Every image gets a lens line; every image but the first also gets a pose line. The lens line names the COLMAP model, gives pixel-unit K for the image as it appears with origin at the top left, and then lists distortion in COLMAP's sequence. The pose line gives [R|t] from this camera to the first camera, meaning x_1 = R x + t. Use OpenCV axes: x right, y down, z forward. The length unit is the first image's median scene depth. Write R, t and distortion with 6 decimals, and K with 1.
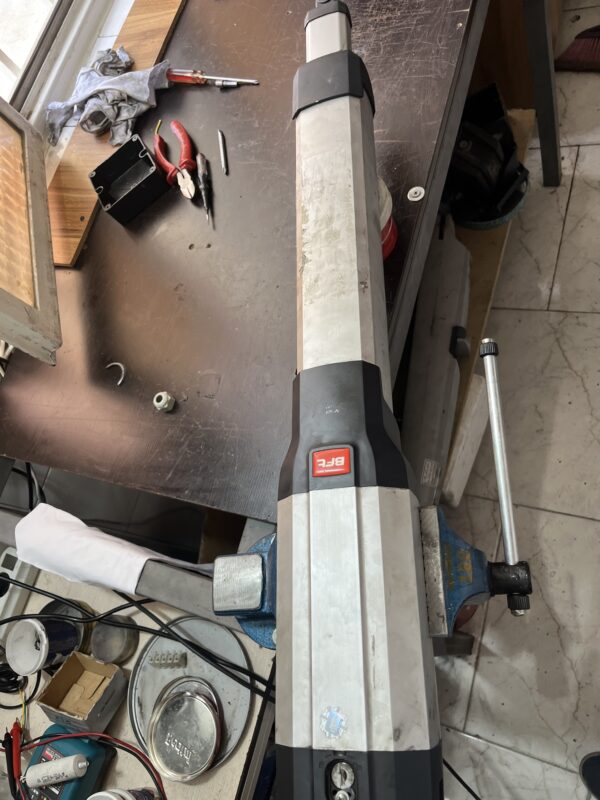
lens RADIAL K [[608.6, 0, 300.0], [0, 608.6, 400.0], [0, 0, 1]] dist [0.060012, -0.123499]
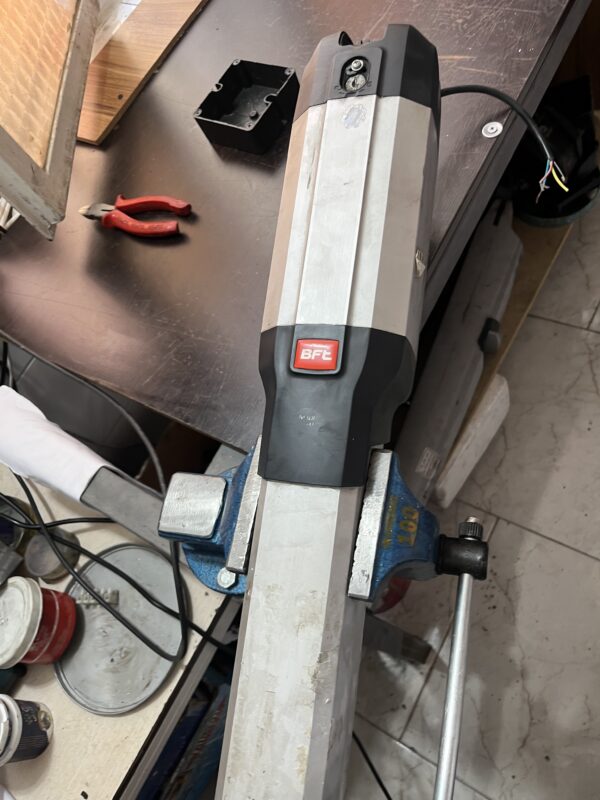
lens RADIAL K [[608.6, 0, 300.0], [0, 608.6, 400.0], [0, 0, 1]] dist [0.060012, -0.123499]
pose [[0.974312, 0.225060, -0.008073, 0.011813], [-0.224892, 0.974222, 0.017746, 0.063427], [0.011859, -0.015475, 0.999810, 0.086176]]
